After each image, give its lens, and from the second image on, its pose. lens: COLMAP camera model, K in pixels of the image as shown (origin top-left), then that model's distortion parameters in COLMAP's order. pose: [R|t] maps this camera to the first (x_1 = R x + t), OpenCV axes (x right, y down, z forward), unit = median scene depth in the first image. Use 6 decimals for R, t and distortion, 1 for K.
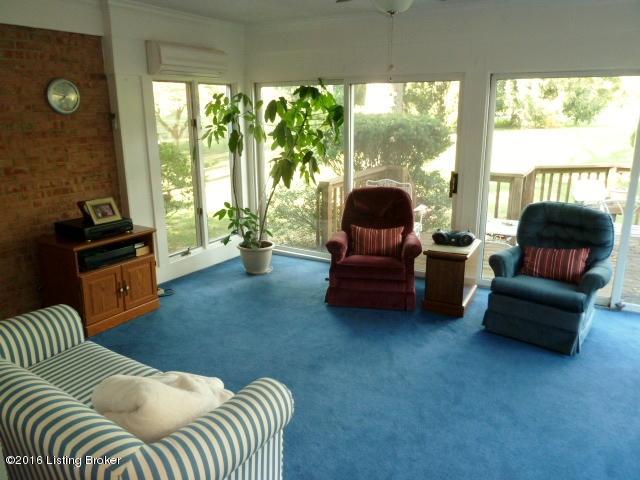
lens RADIAL K [[475.0, 0, 319.8], [0, 475.0, 239.0], [0, 0, 1]] dist [-0.011093, -0.003282]
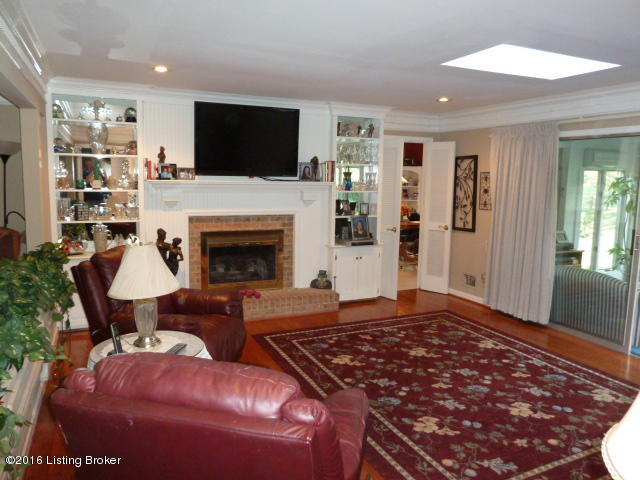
lens RADIAL K [[475.0, 0, 320.5], [0, 475.0, 240.1], [0, 0, 1]] dist [-0.011093, -0.003282]
pose [[0.820921, 0.084834, -0.564705, -0.125899], [-0.164646, 0.982070, -0.091816, 0.220536], [0.546790, 0.168350, 0.820170, -0.845187]]
